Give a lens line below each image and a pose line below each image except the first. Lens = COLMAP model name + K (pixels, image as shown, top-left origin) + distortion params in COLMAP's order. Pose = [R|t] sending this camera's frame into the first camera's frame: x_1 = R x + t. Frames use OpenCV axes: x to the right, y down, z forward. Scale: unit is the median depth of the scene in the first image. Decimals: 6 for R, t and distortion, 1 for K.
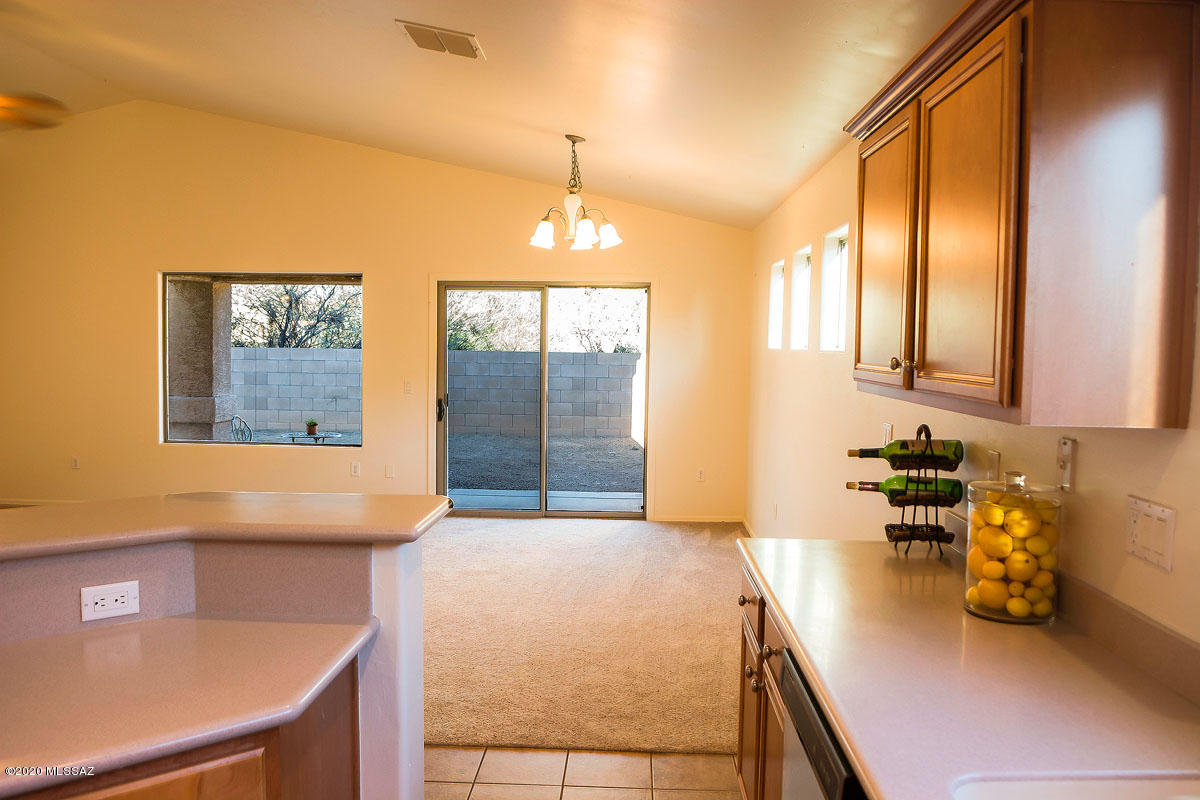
lens RADIAL K [[948.8, 0, 598.4], [0, 948.8, 399.6], [0, 0, 1]] dist [-0.085145, 0.015205]
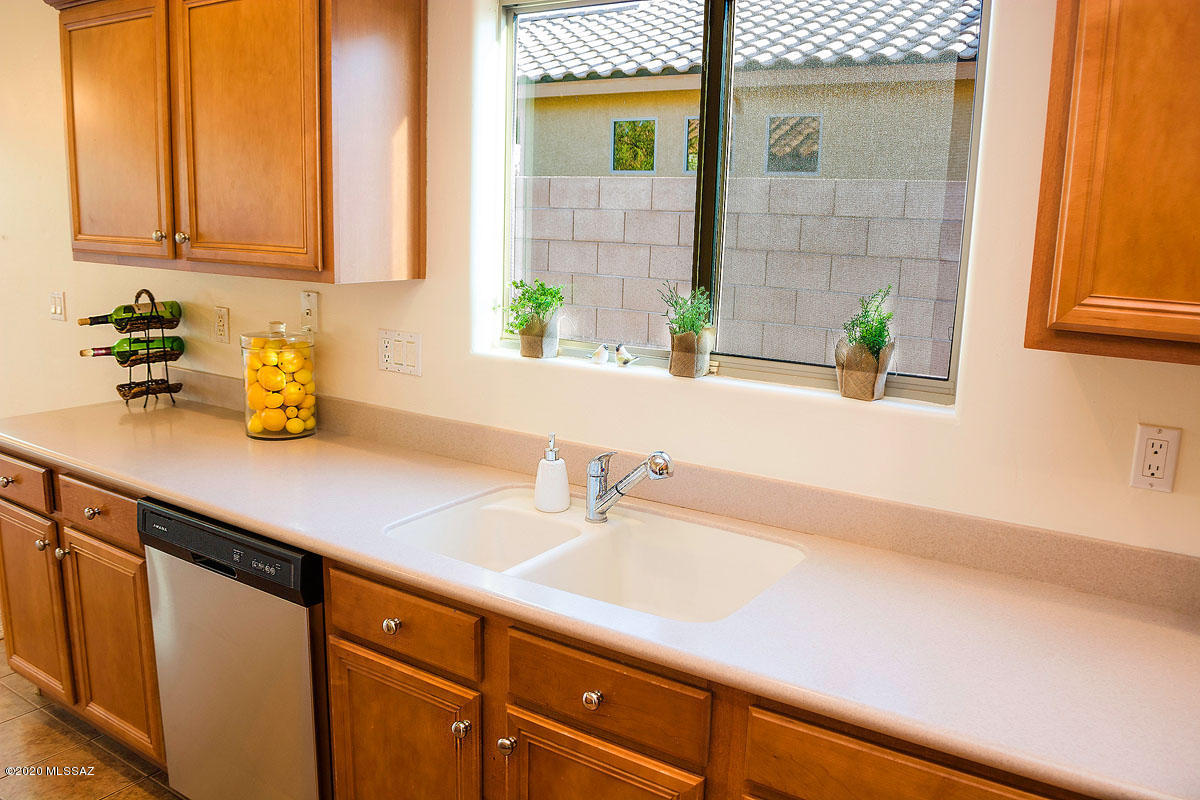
lens RADIAL K [[948.8, 0, 603.1], [0, 948.8, 402.2], [0, 0, 1]] dist [-0.085145, 0.015205]
pose [[0.519282, -0.168769, 0.837773, -0.307068], [0.029868, 0.983292, 0.179570, -0.022282], [-0.854081, -0.068225, 0.515646, -0.023770]]
